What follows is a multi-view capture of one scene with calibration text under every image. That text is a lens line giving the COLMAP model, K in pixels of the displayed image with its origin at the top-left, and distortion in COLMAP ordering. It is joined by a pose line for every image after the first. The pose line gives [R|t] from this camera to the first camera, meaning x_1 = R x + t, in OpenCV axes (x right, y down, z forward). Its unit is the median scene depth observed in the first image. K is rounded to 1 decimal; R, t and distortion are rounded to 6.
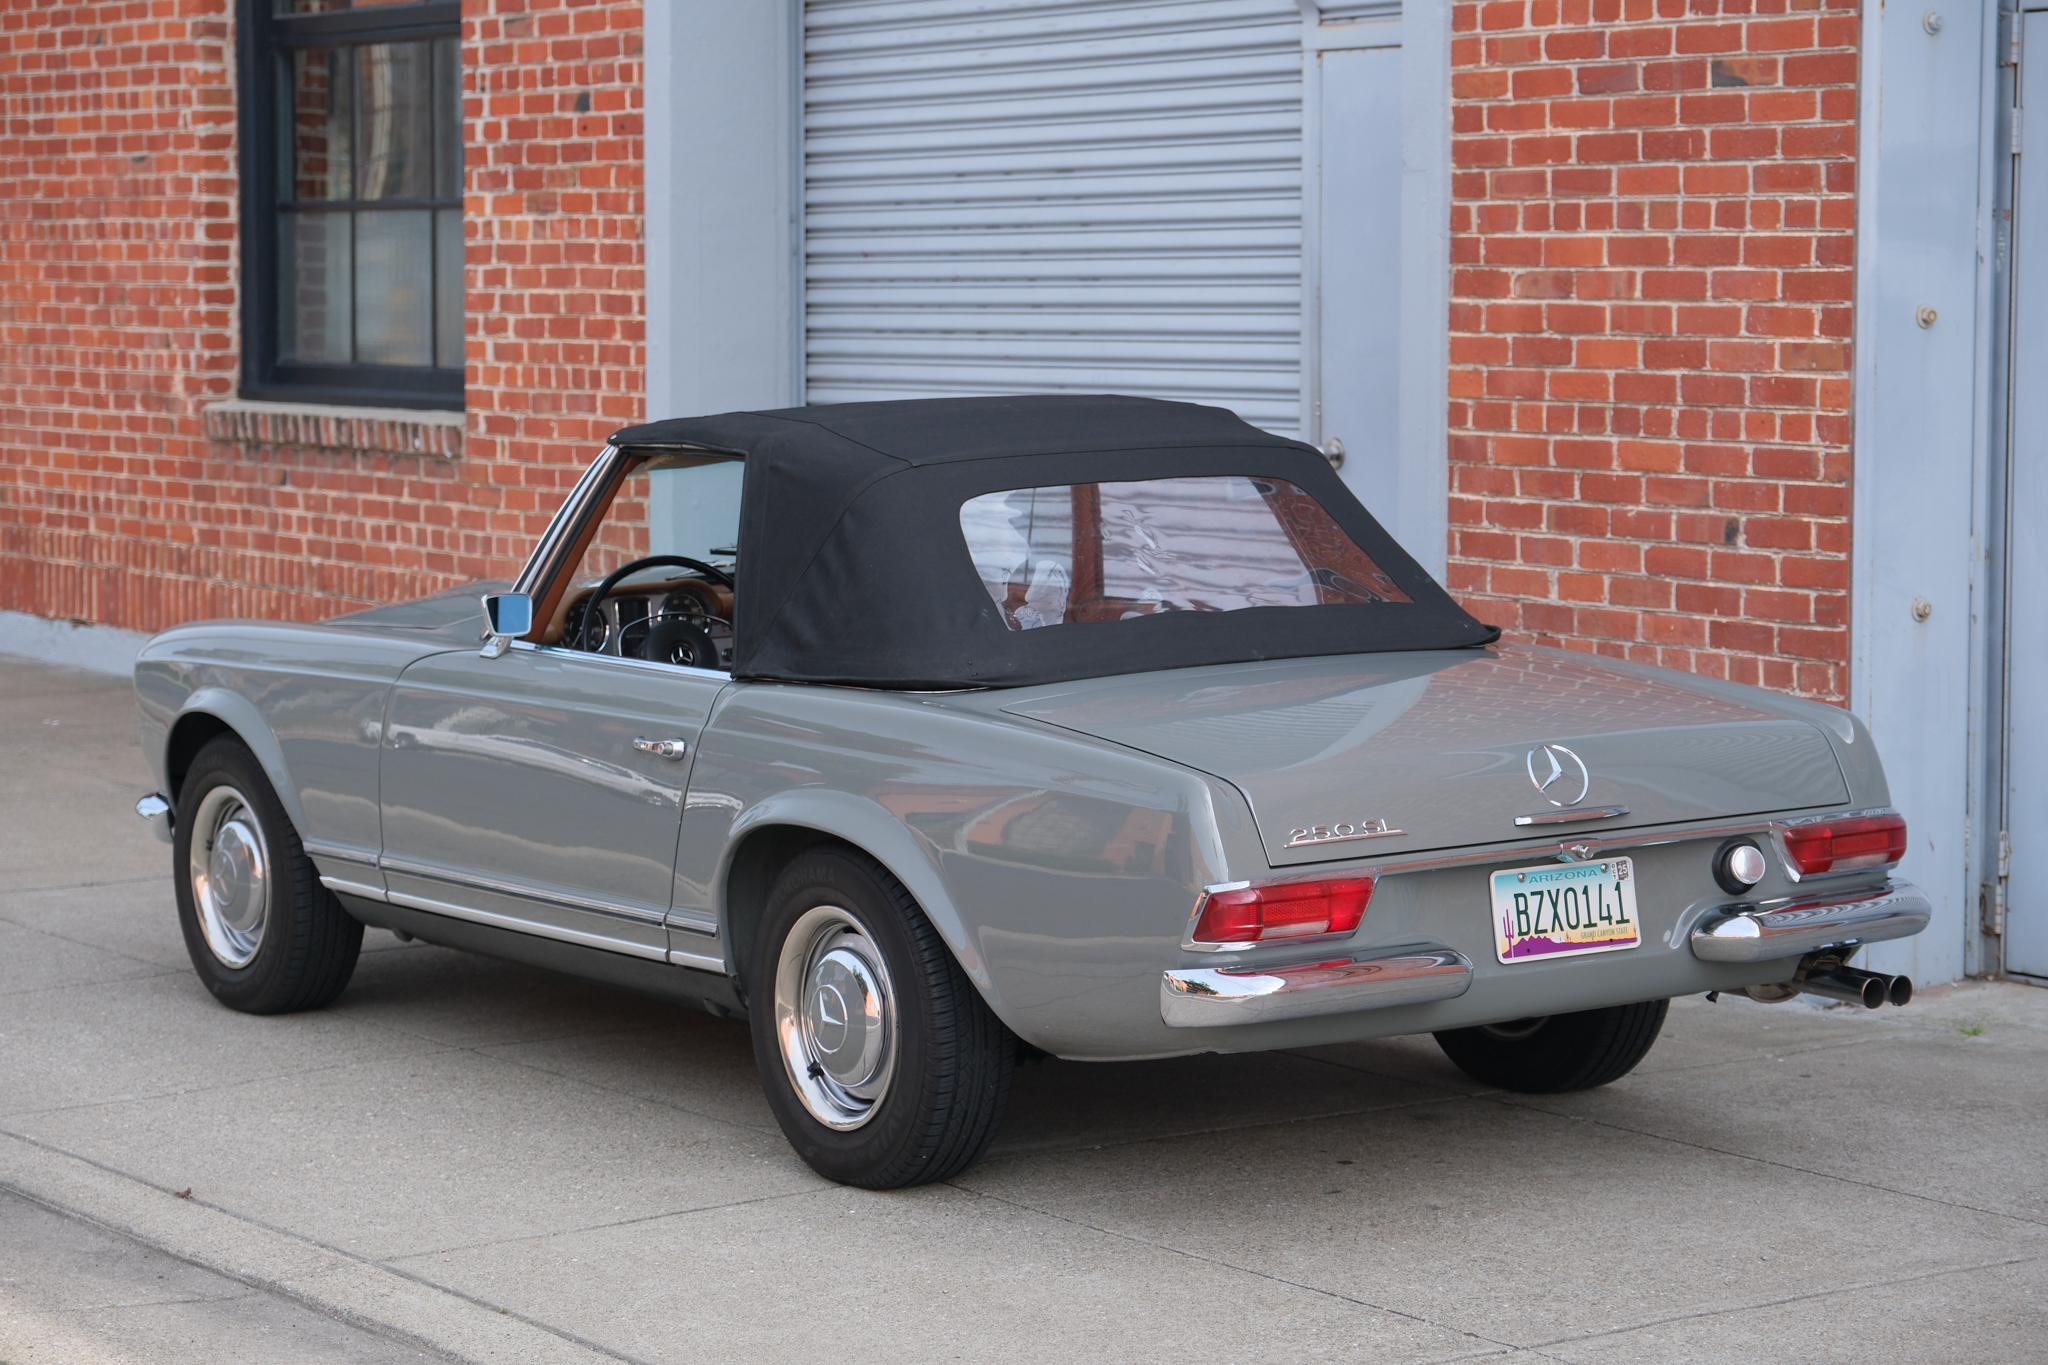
lens RADIAL K [[4837.5, 0, 1024.0], [0, 4837.5, 682.5], [0, 0, 1]] dist [0.076253, 0.654730]
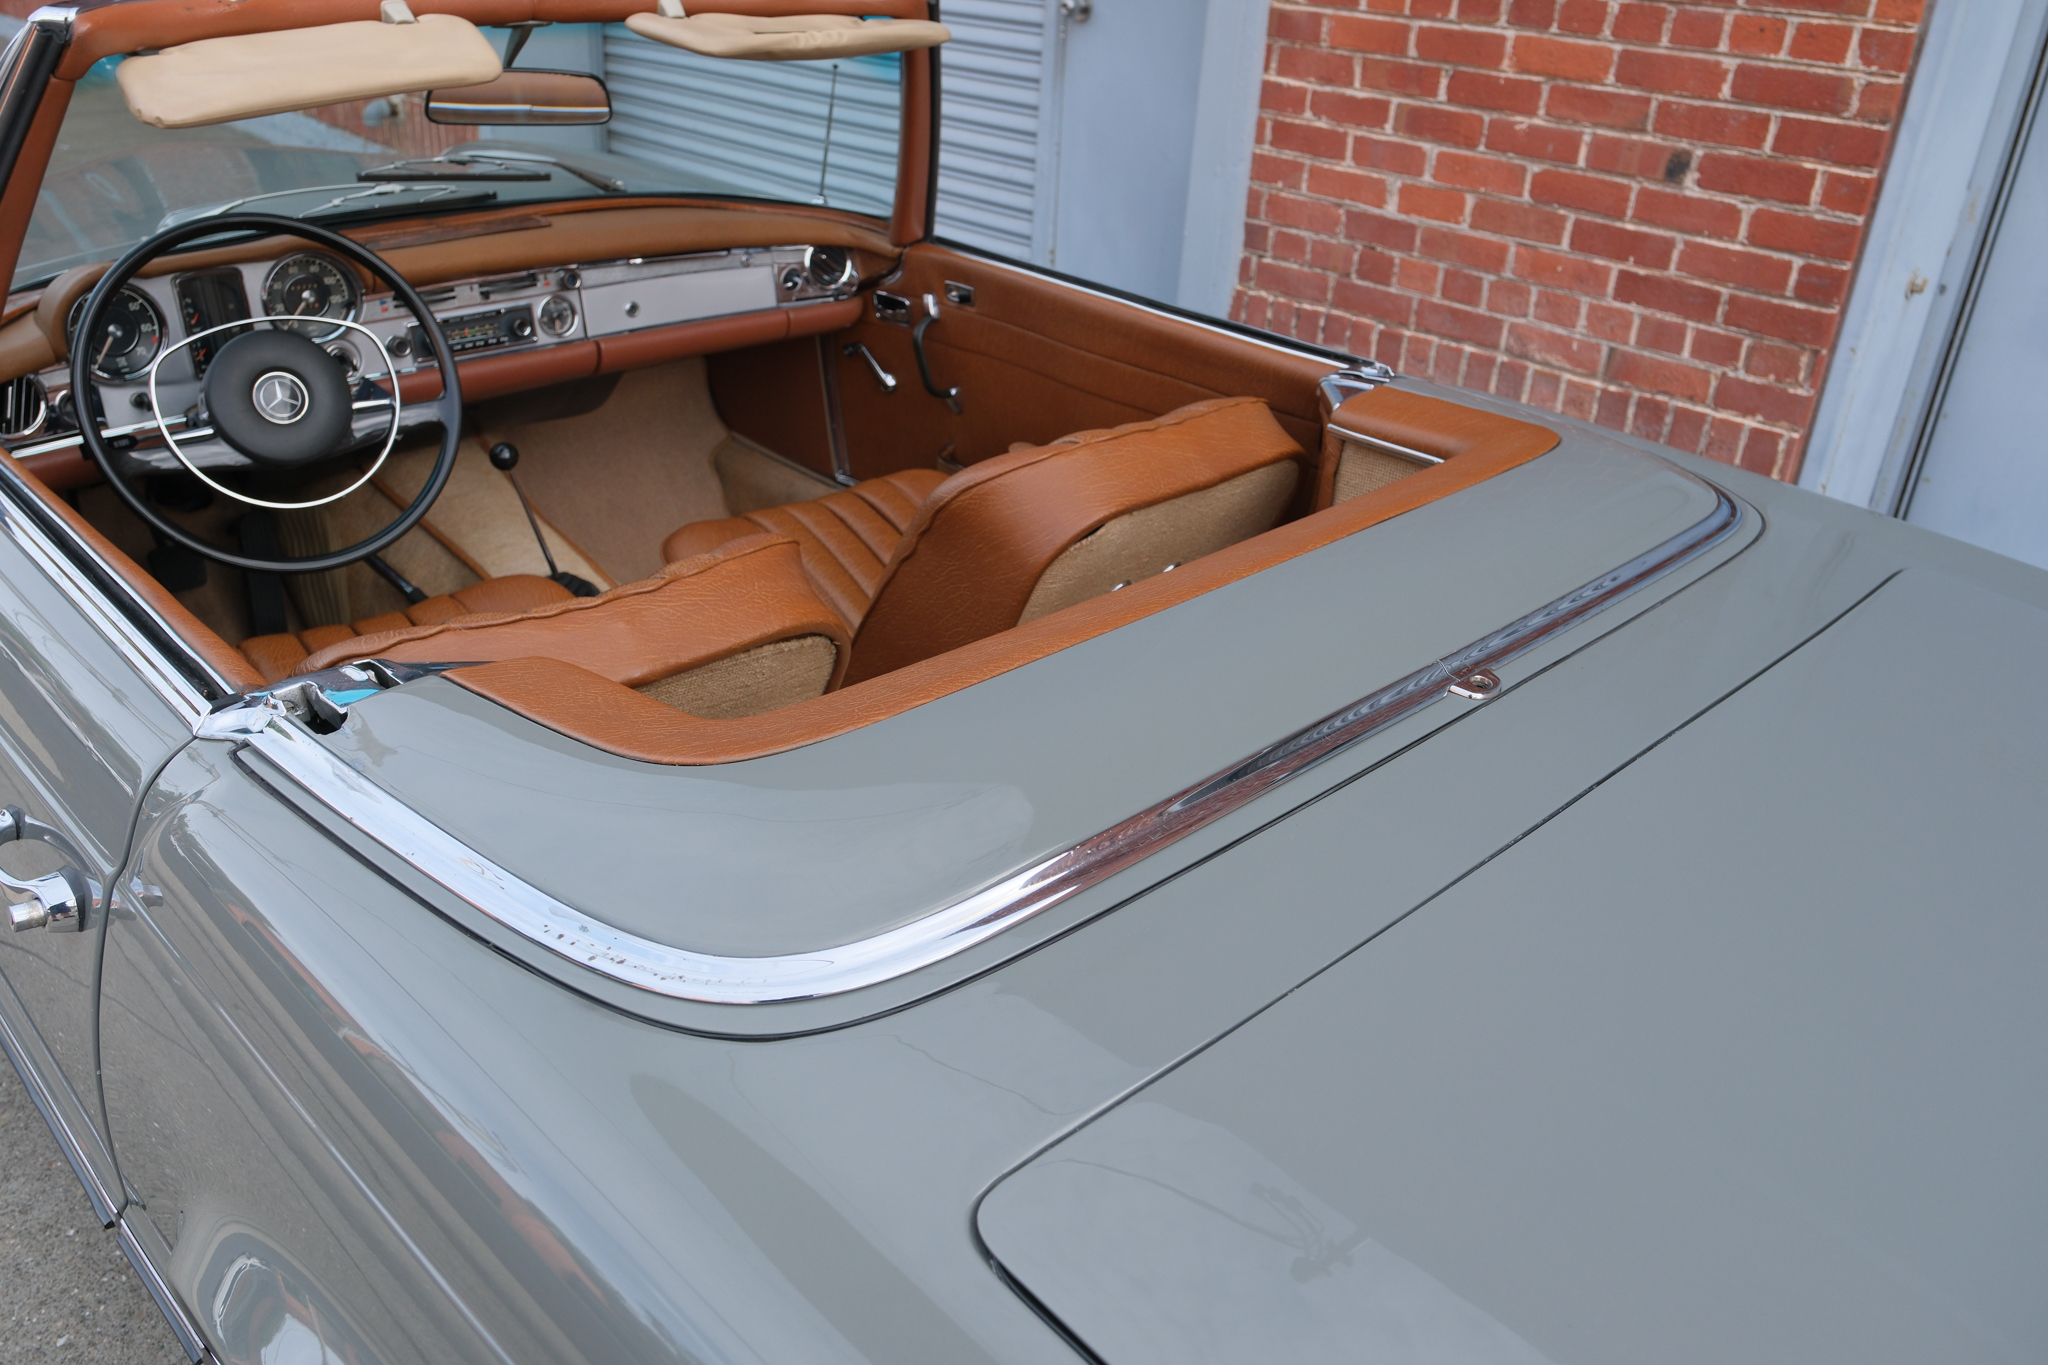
lens RADIAL K [[1573.1, 0, 1024.0], [0, 1573.1, 682.5], [0, 0, 1]] dist [0.003348, -0.008146]
pose [[0.984598, -0.028032, 0.172573, -0.014503], [-0.040094, 0.924556, 0.378931, -0.046332], [-0.170176, -0.380013, 0.909192, 0.723428]]
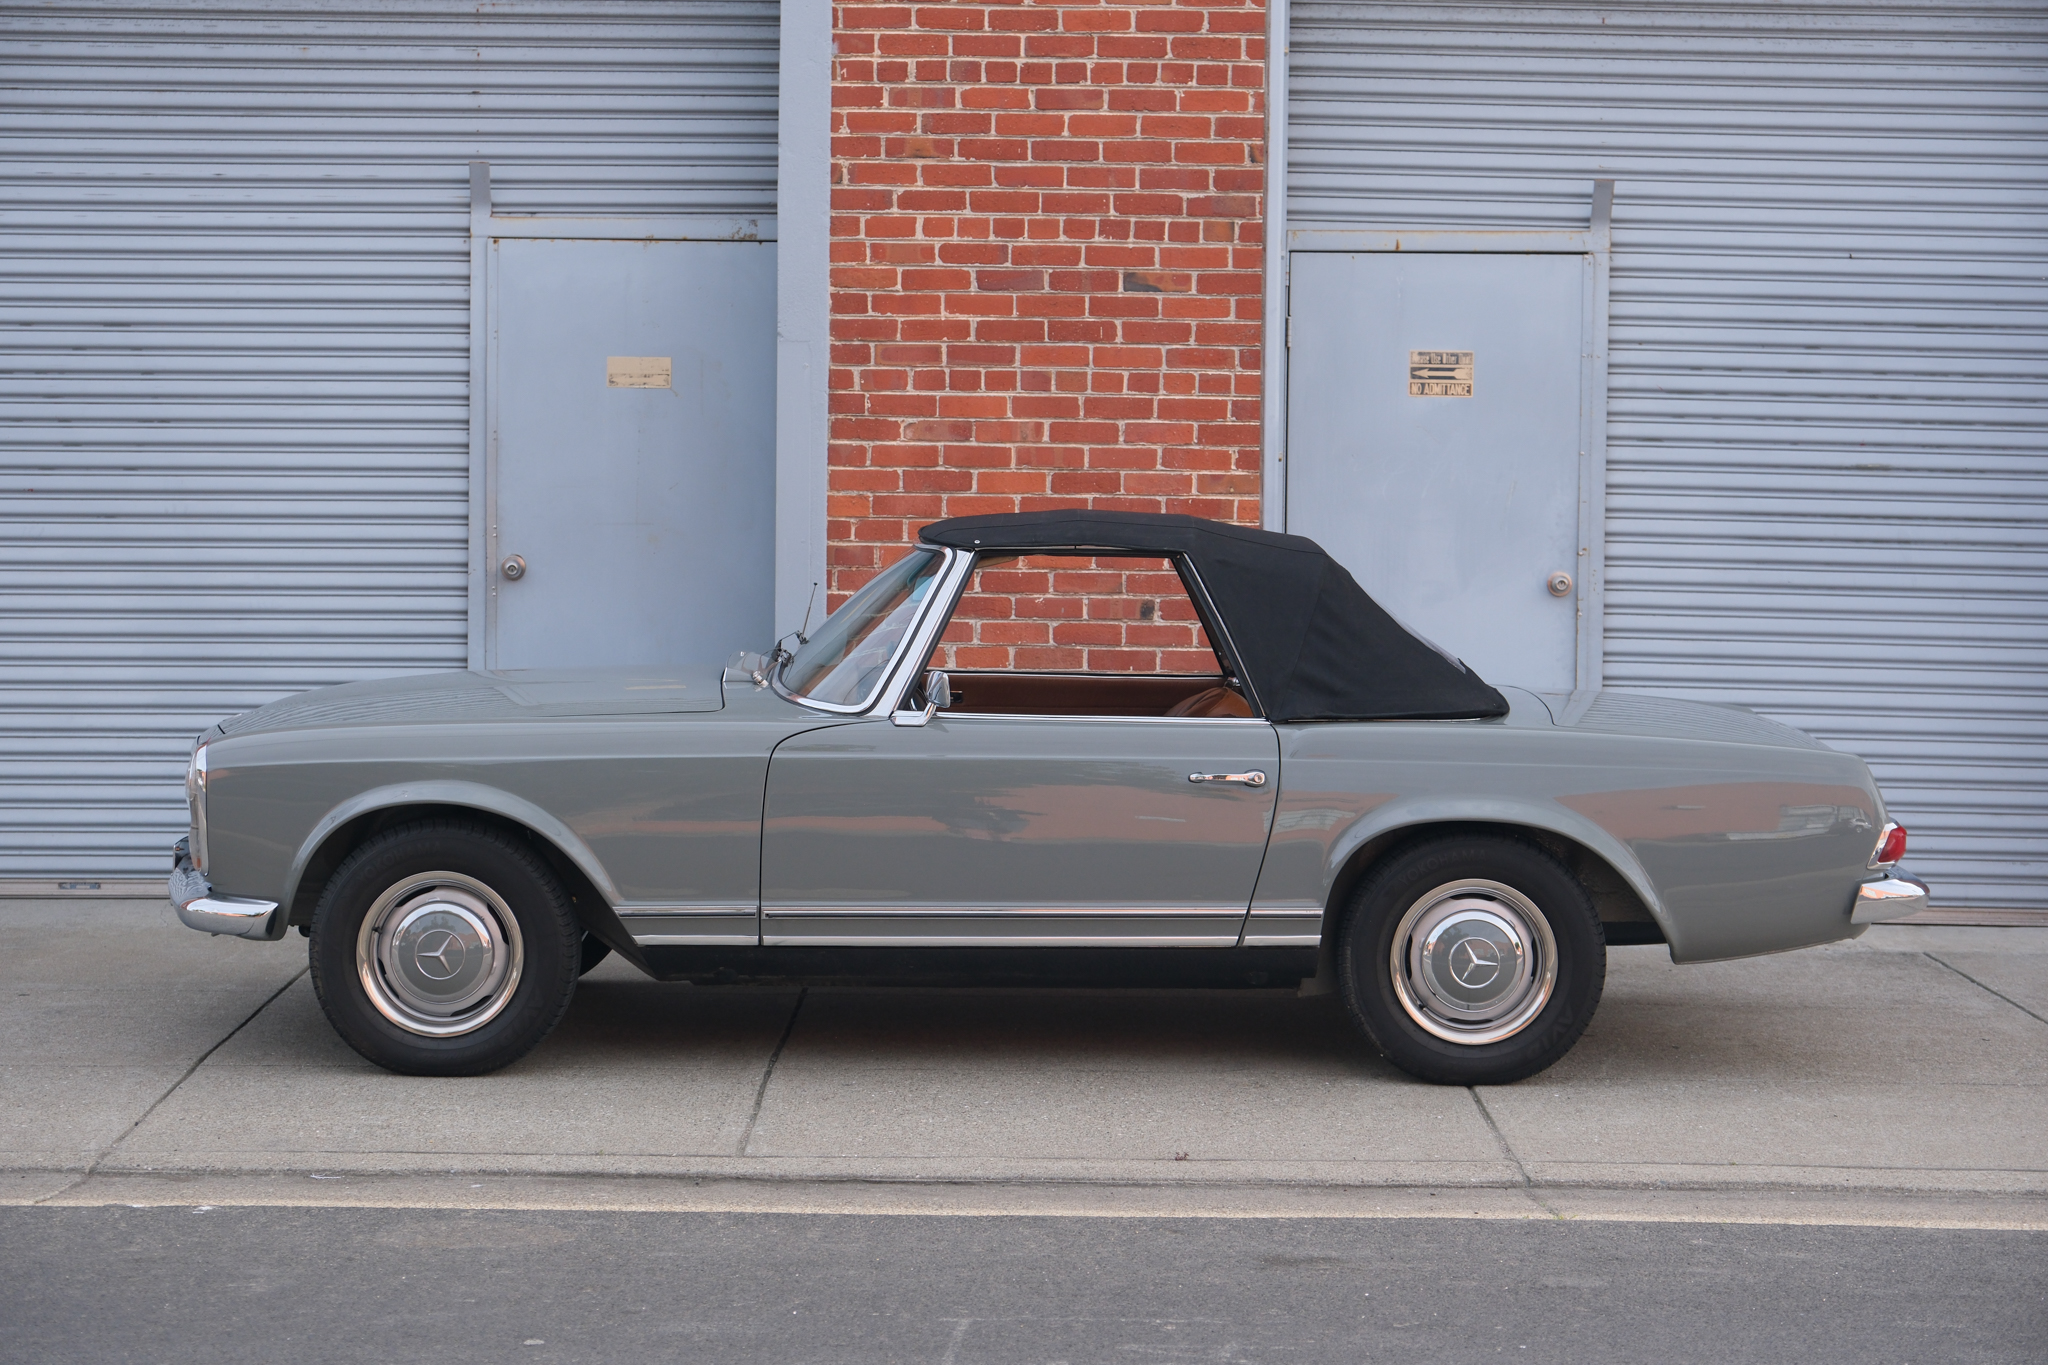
lens RADIAL K [[4186.3, 0, 1024.0], [0, 4186.3, 682.5], [0, 0, 1]] dist [-0.053970, 0.288098]
pose [[0.558509, -0.037690, 0.828642, -0.852590], [0.059675, 0.998204, 0.005181, -0.018330], [-0.827349, 0.046556, 0.559755, 0.351098]]
